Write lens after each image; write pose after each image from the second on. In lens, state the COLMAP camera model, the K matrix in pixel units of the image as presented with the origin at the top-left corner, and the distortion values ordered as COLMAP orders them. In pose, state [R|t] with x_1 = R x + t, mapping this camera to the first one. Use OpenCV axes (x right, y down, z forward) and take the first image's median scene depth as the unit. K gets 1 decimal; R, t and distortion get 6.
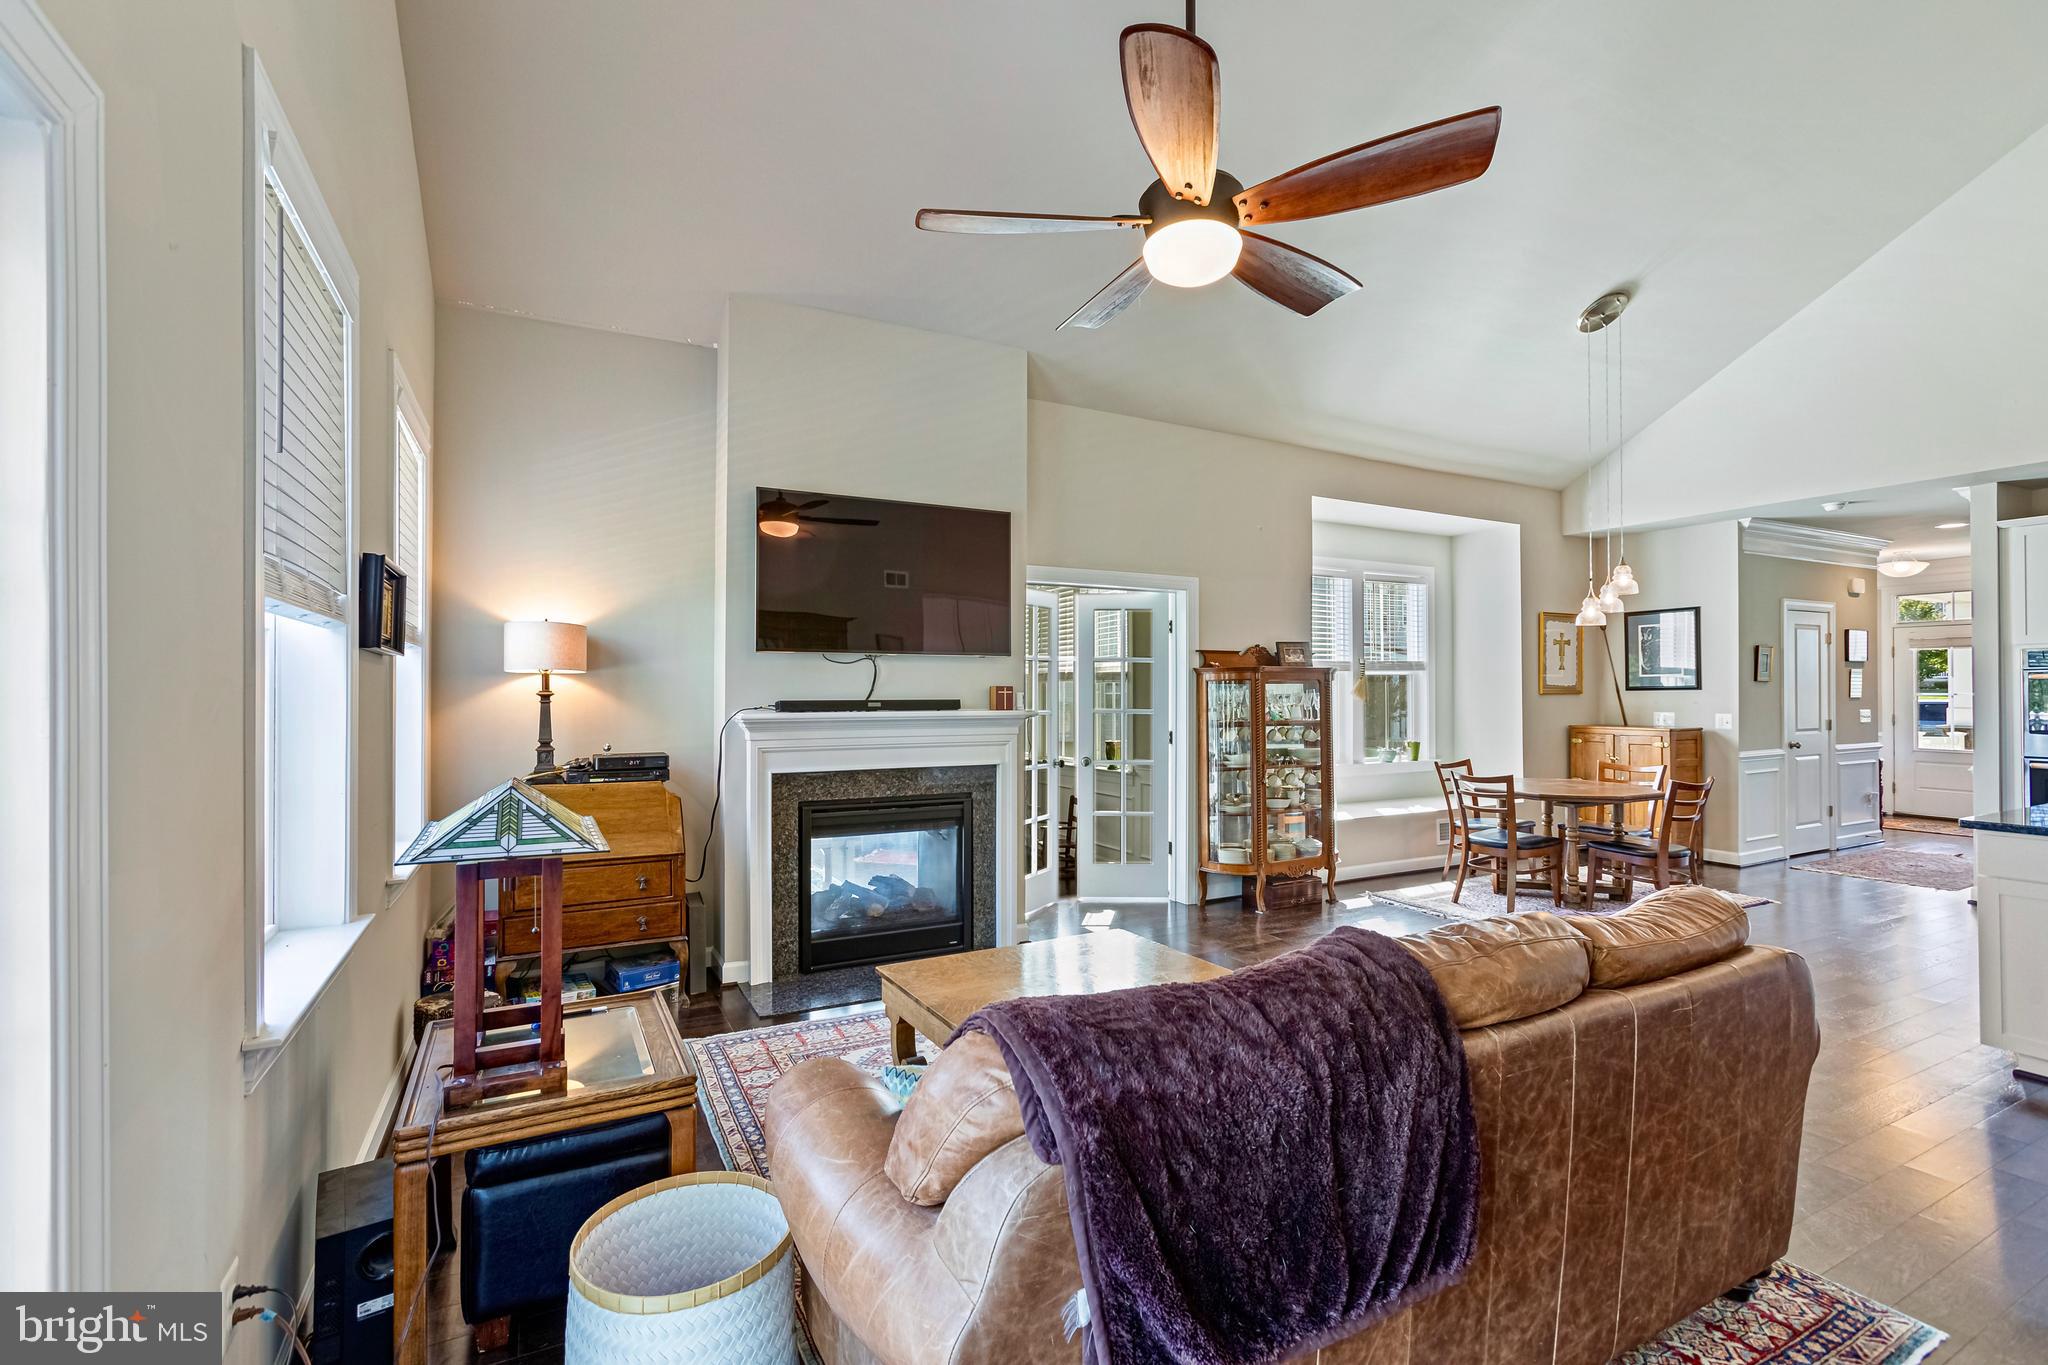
lens RADIAL K [[905.4, 0, 998.1], [0, 905.4, 681.3], [0, 0, 1]] dist [-0.010543, 0.005366]
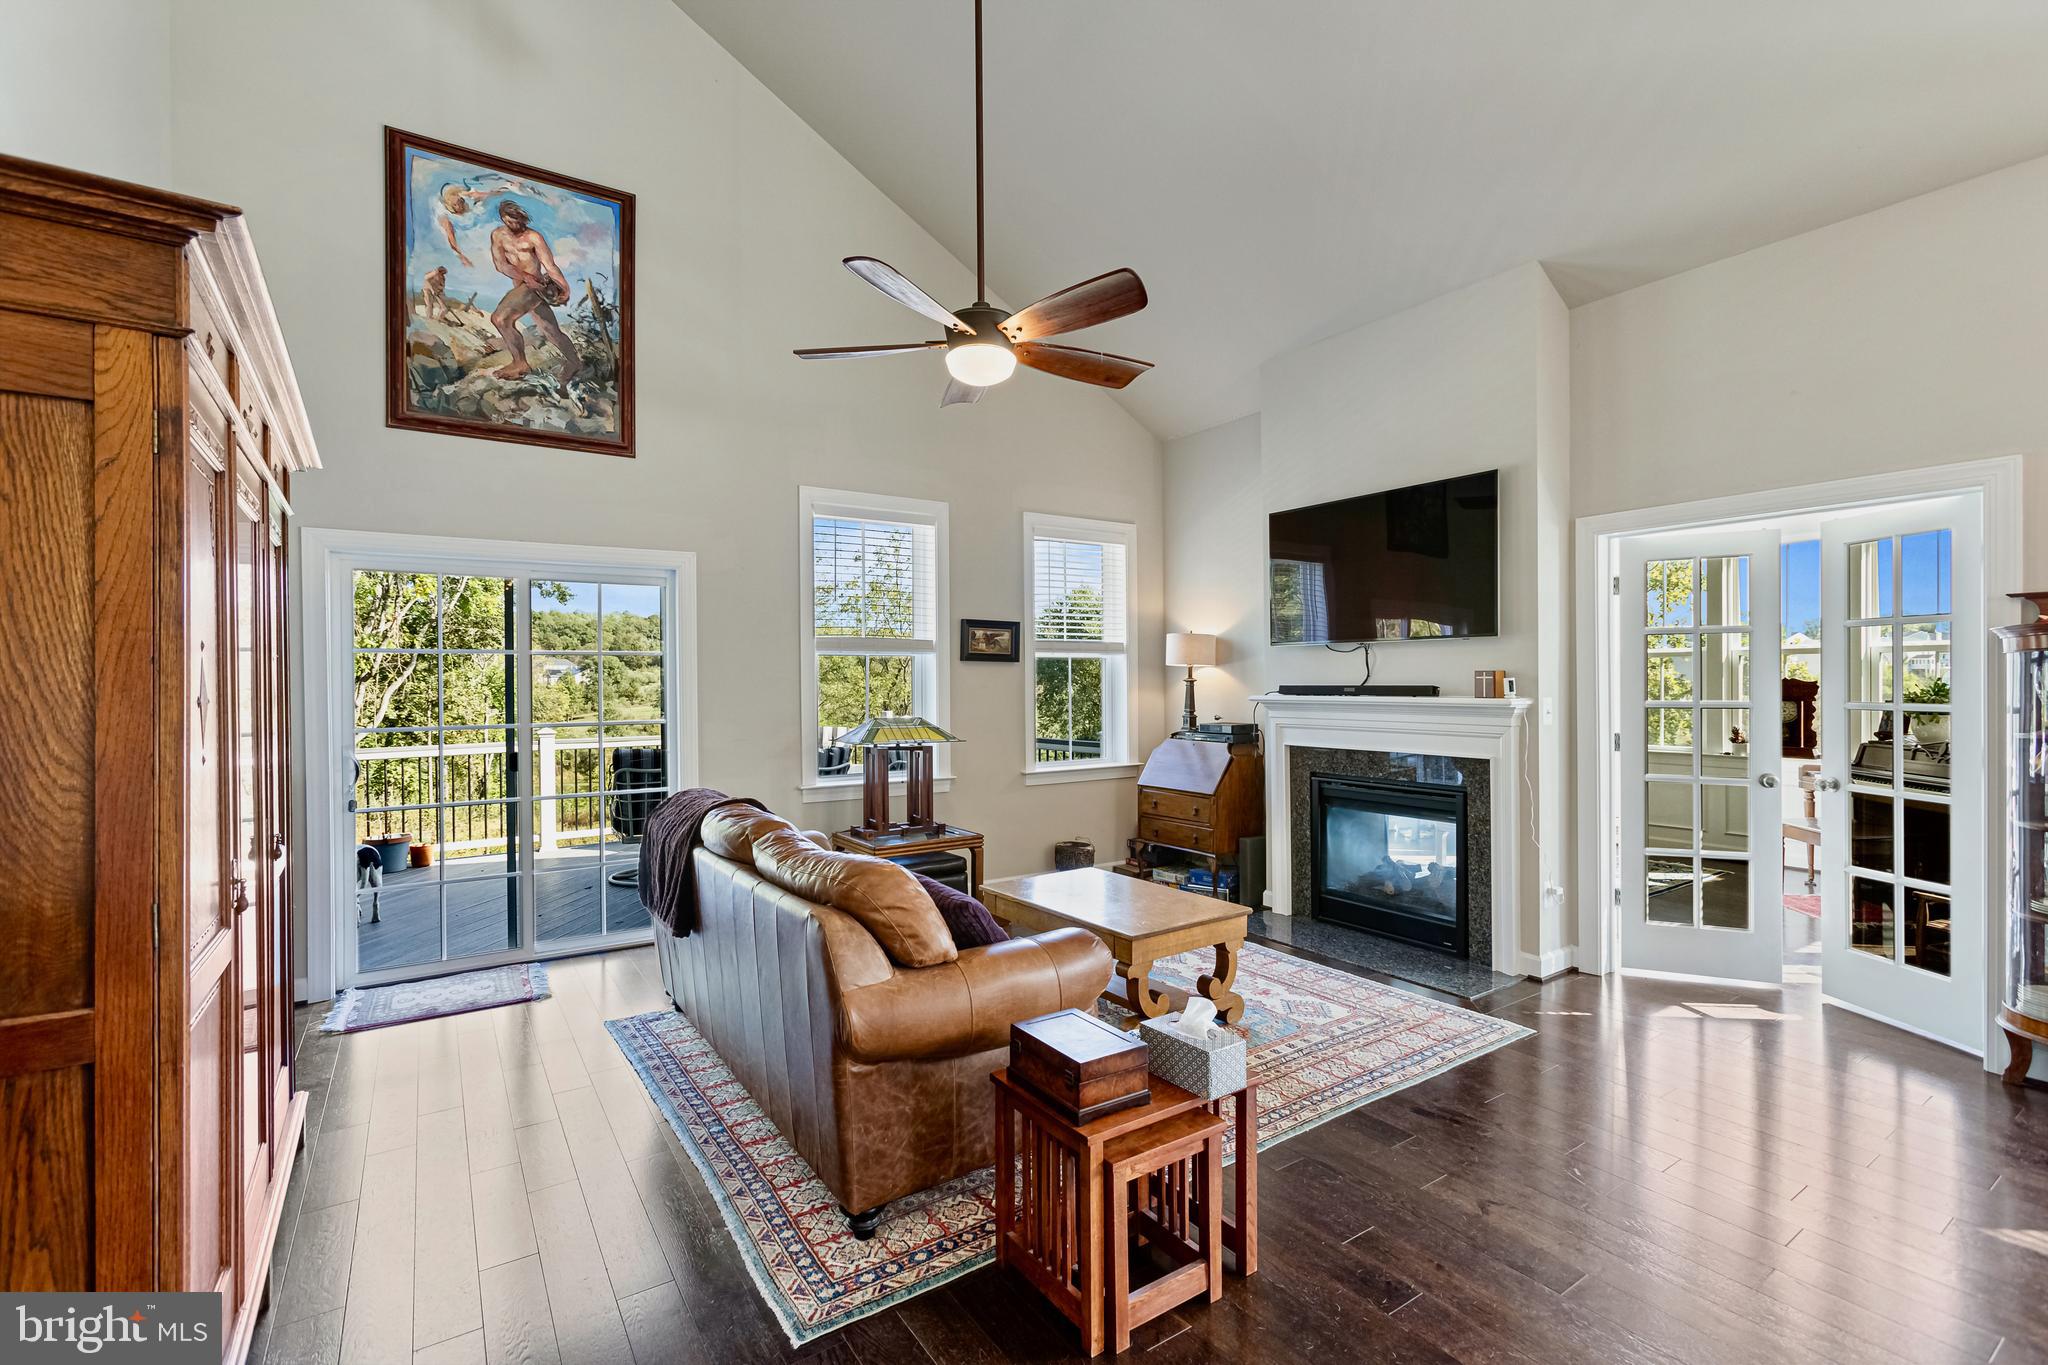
lens RADIAL K [[905.4, 0, 1044.7], [0, 905.4, 684.3], [0, 0, 1]] dist [-0.010543, 0.005366]
pose [[0.132507, 0.005330, -0.991168, 0.543669], [0.015509, 0.999852, 0.007450, 0.003416], [0.991061, -0.016359, 0.132405, 0.304421]]
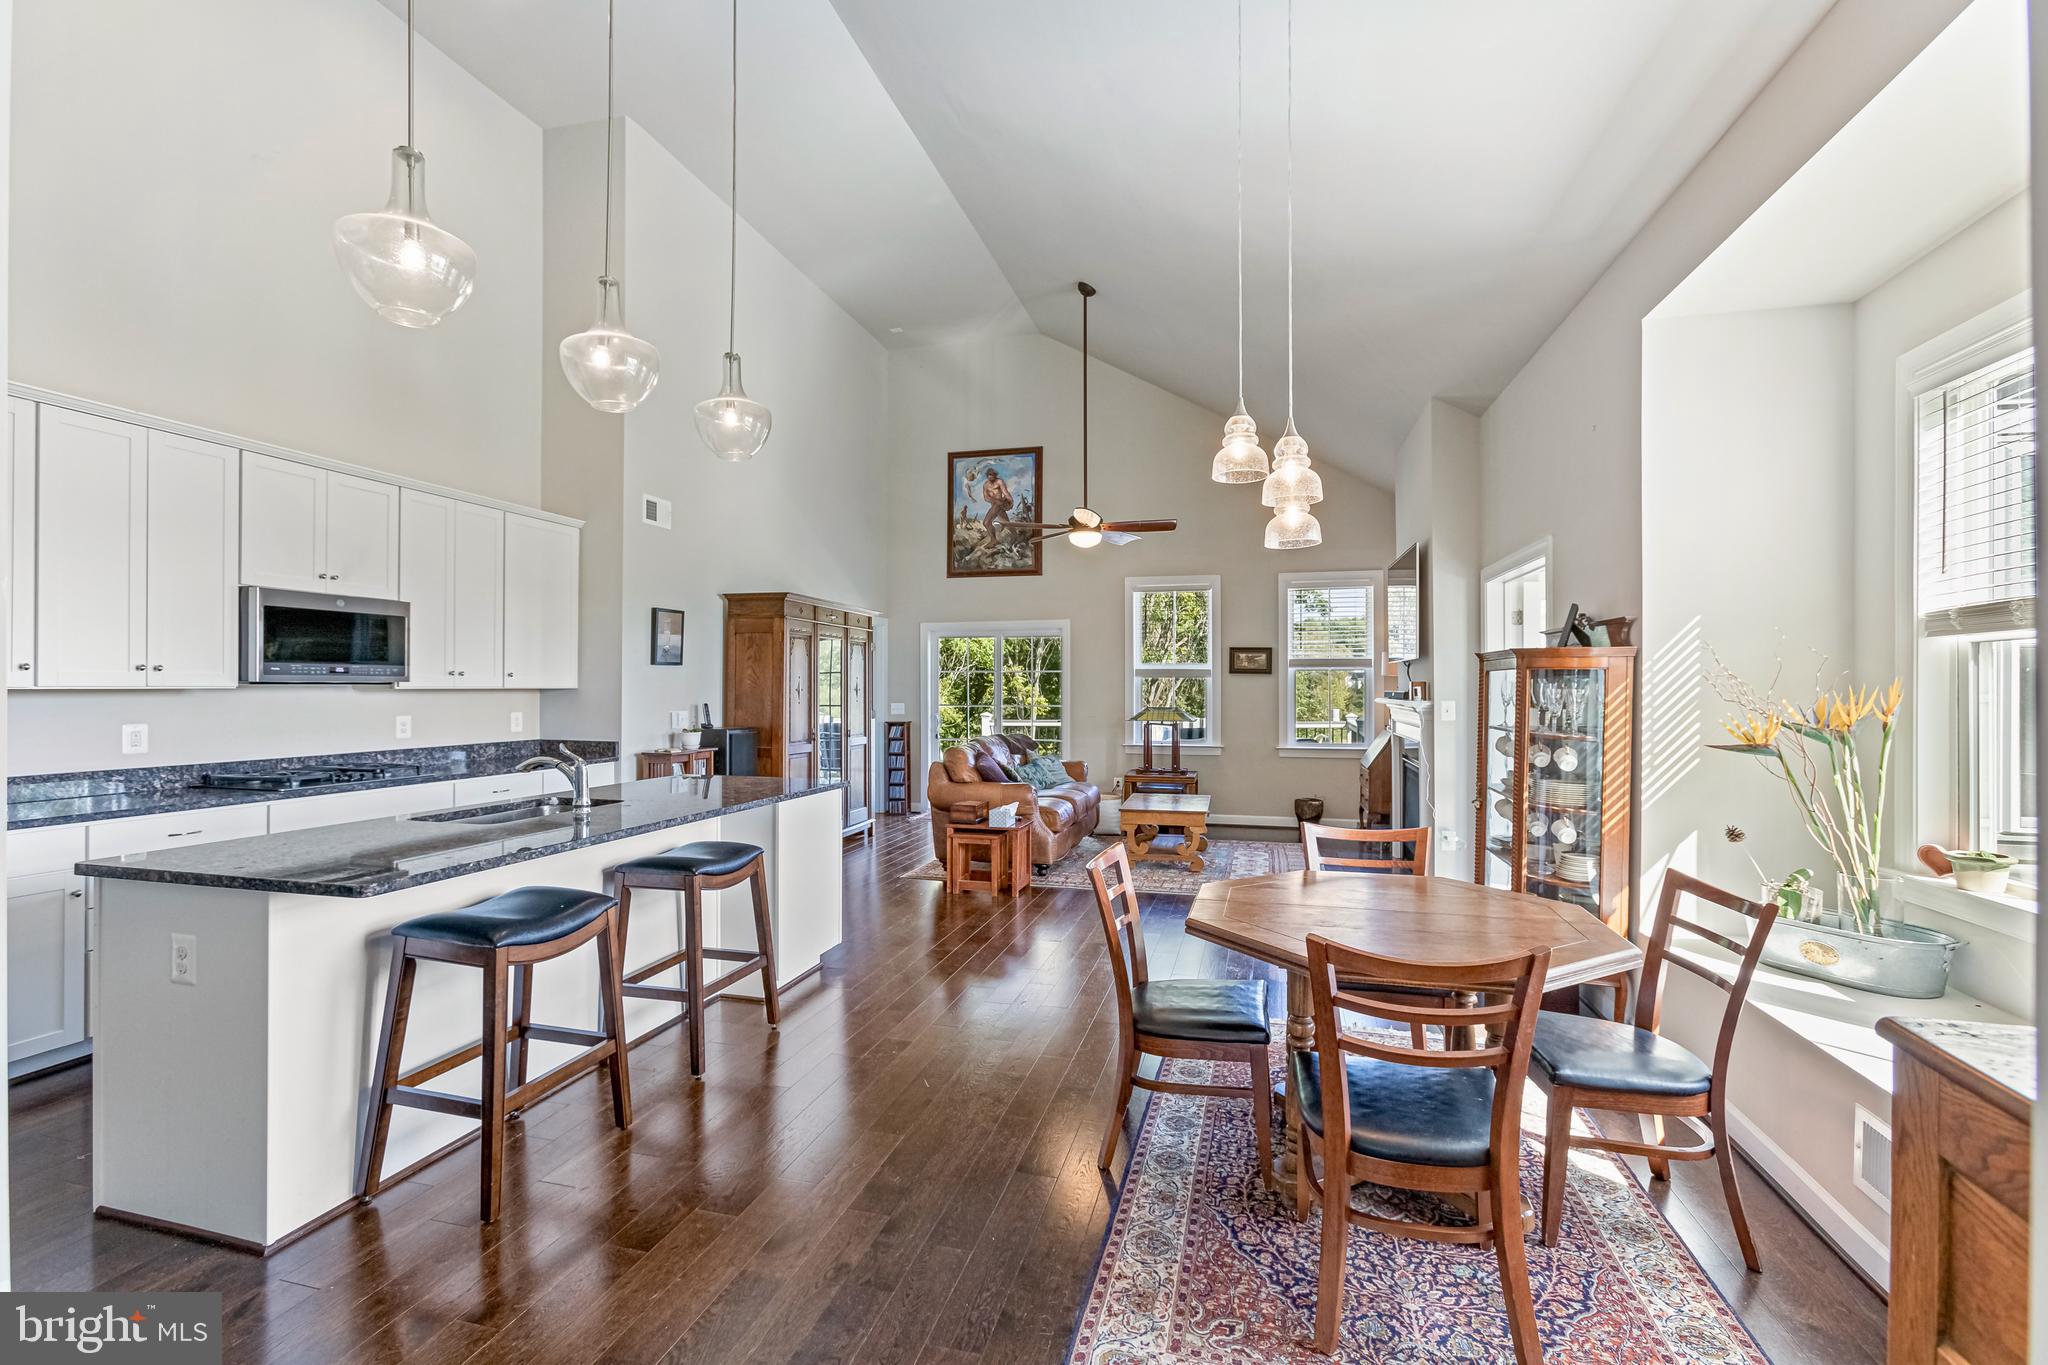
lens RADIAL K [[905.4, 0, 1028.1], [0, 905.4, 682.7], [0, 0, 1]] dist [-0.010543, 0.005366]
pose [[-0.661698, -0.002551, -0.749766, 0.863961], [0.003889, 0.999969, -0.006834, 0.007094], [0.749760, -0.007438, -0.661668, 0.956719]]
